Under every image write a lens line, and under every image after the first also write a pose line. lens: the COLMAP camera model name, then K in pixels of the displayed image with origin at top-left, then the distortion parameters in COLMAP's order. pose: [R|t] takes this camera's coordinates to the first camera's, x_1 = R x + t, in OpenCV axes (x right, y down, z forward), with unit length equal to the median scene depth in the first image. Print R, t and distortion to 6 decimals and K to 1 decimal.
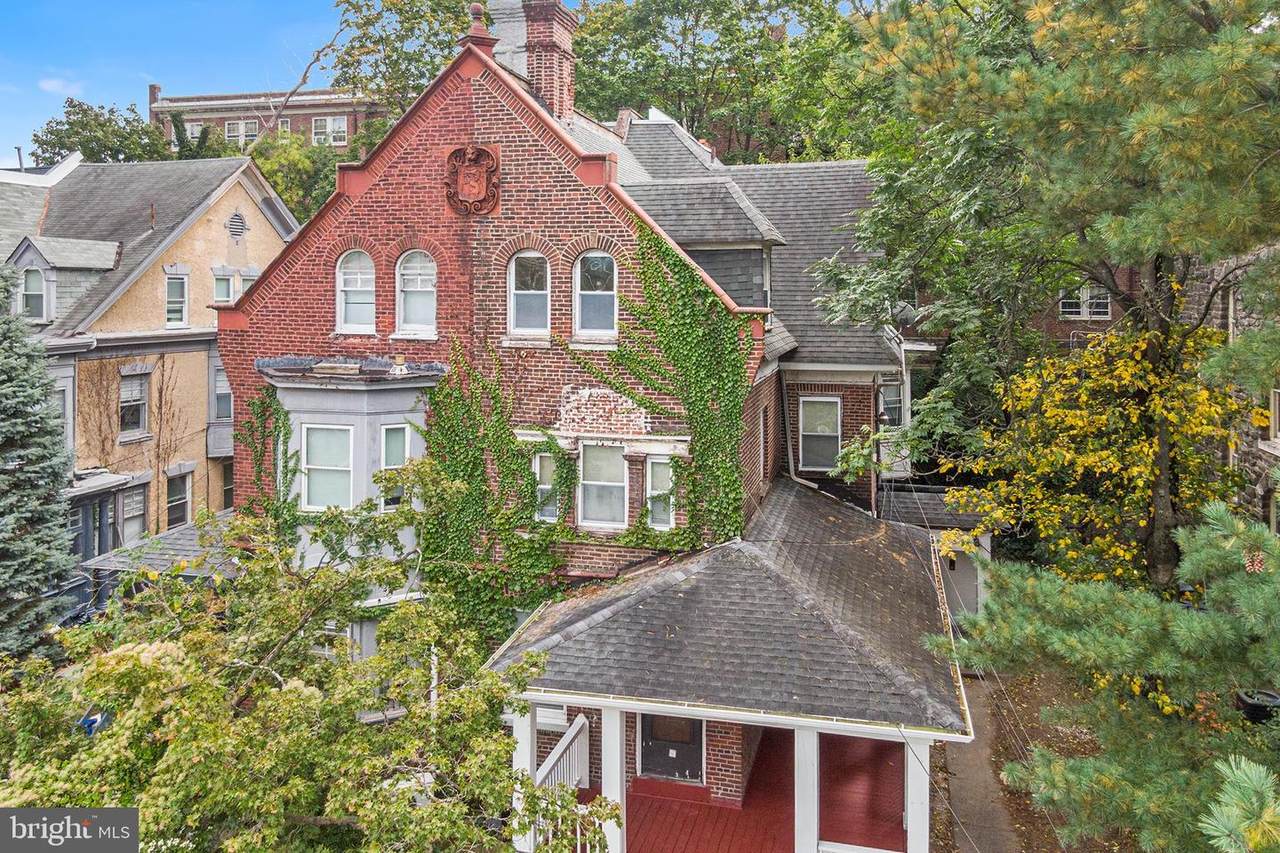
lens RADIAL K [[861.2, 0, 637.9], [0, 861.2, 455.4], [0, 0, 1]] dist [0.001999, -0.002432]
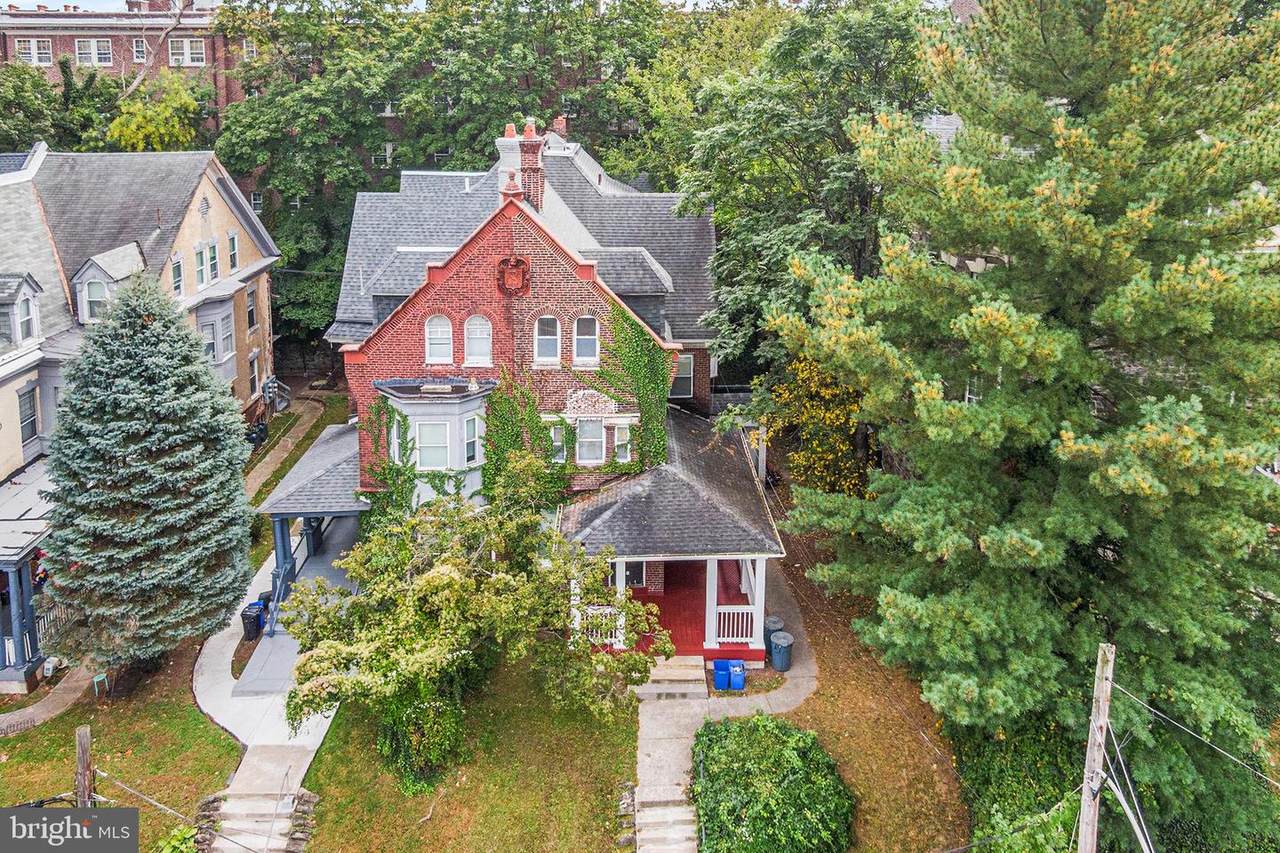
lens RADIAL K [[861.2, 0, 637.9], [0, 861.2, 455.4], [0, 0, 1]] dist [0.001999, -0.002432]
pose [[0.952749, -0.097860, 0.287564, -0.472548], [0.022329, 0.966686, 0.254990, -0.398098], [-0.302937, -0.236521, 0.923194, -0.713181]]
